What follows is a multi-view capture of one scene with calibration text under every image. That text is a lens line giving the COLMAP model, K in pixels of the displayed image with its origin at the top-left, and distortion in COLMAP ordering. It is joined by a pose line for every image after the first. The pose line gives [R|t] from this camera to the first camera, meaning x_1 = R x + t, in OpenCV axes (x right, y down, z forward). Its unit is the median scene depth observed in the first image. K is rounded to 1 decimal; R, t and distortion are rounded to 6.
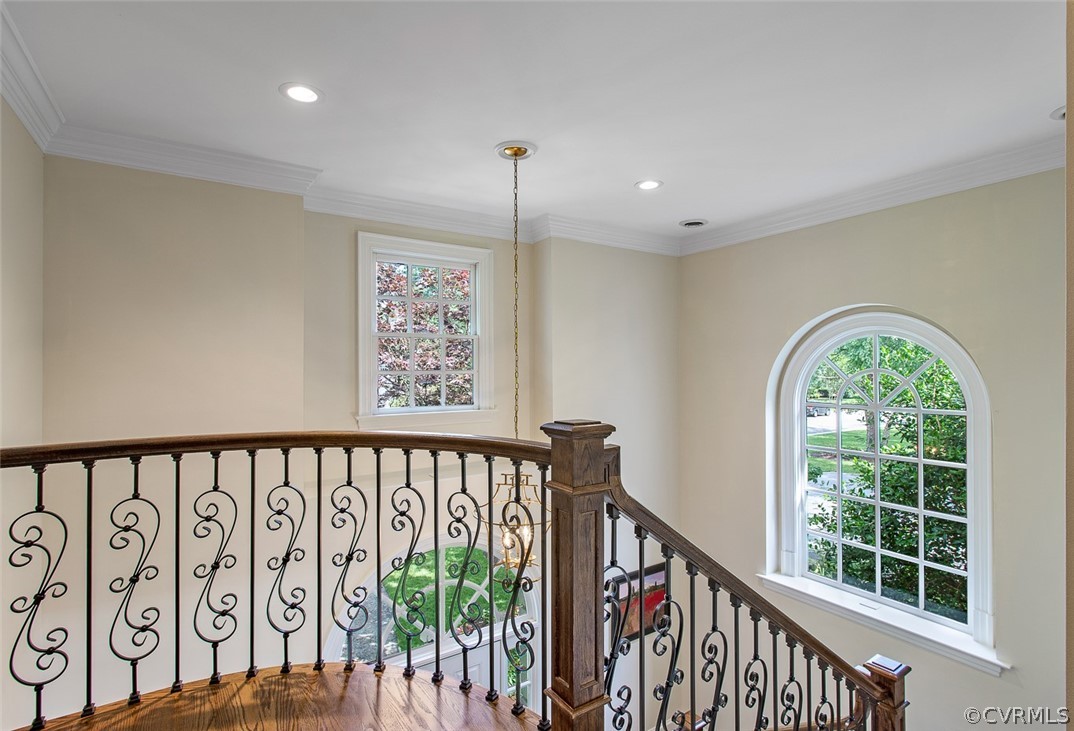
lens RADIAL K [[522.7, 0, 537.0], [0, 522.7, 365.5], [0, 0, 1]] dist [-0.000248, -0.000141]
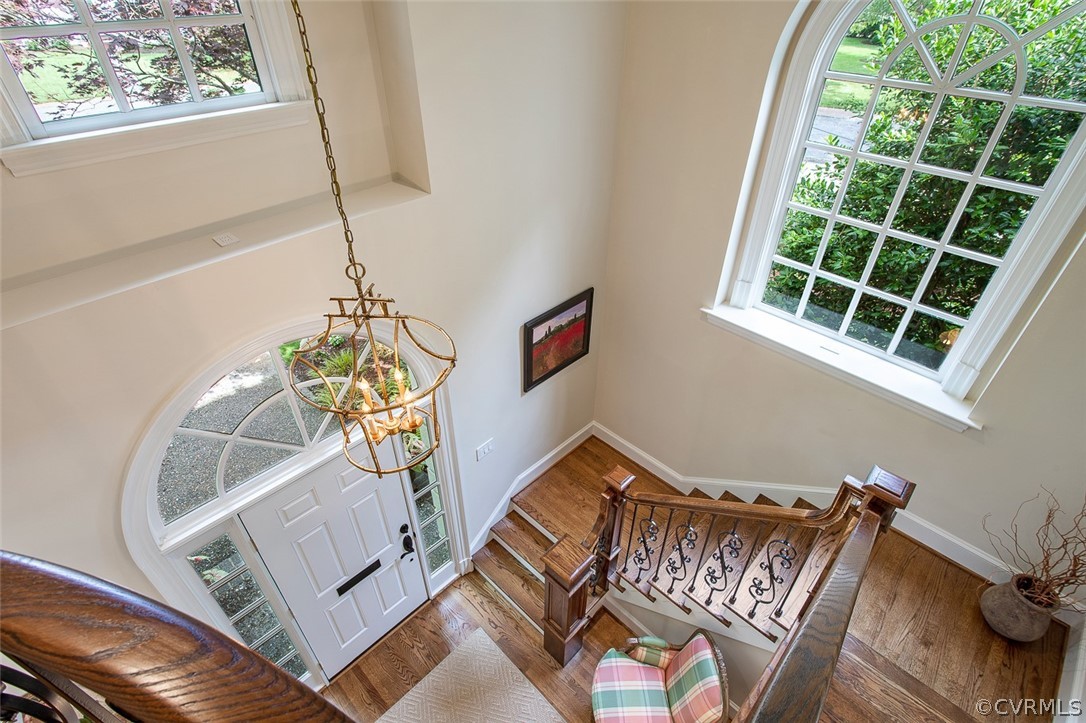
lens RADIAL K [[538.4, 0, 543.0], [0, 538.4, 361.5], [0, 0, 1]] dist [-0.012353, -0.000589]
pose [[0.975005, -0.130706, 0.179668, 0.025200], [-0.006988, 0.790215, 0.612790, -0.052519], [-0.222071, -0.598729, 0.769551, 0.441407]]
